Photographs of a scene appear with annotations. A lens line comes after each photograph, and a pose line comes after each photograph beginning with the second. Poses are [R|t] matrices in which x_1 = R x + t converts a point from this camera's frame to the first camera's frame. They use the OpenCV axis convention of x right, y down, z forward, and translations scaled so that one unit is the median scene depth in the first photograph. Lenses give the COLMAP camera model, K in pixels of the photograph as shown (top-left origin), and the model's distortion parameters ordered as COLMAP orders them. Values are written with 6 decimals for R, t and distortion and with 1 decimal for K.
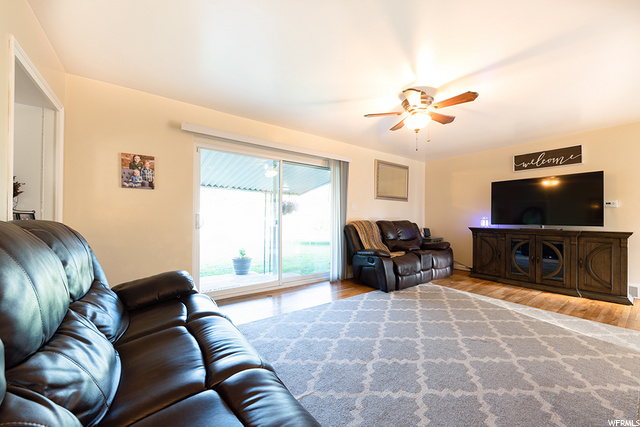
lens RADIAL K [[242.6, 0, 320.0], [0, 242.6, 213.5], [0, 0, 1]] dist [-0.000928, -0.000296]
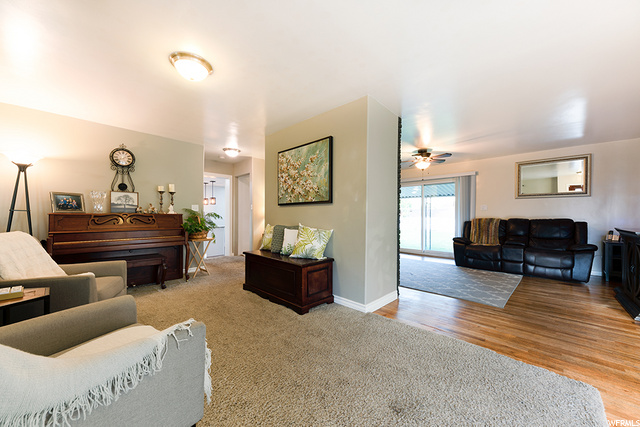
lens RADIAL K [[238.6, 0, 320.0], [0, 238.6, 213.5], [0, 0, 1]] dist [-0.000128, -0.000026]
pose [[0.172111, -0.014761, -0.984967, 1.809778], [0.016773, 0.999787, -0.012053, 0.007854], [0.984935, -0.014447, 0.172322, -0.095889]]
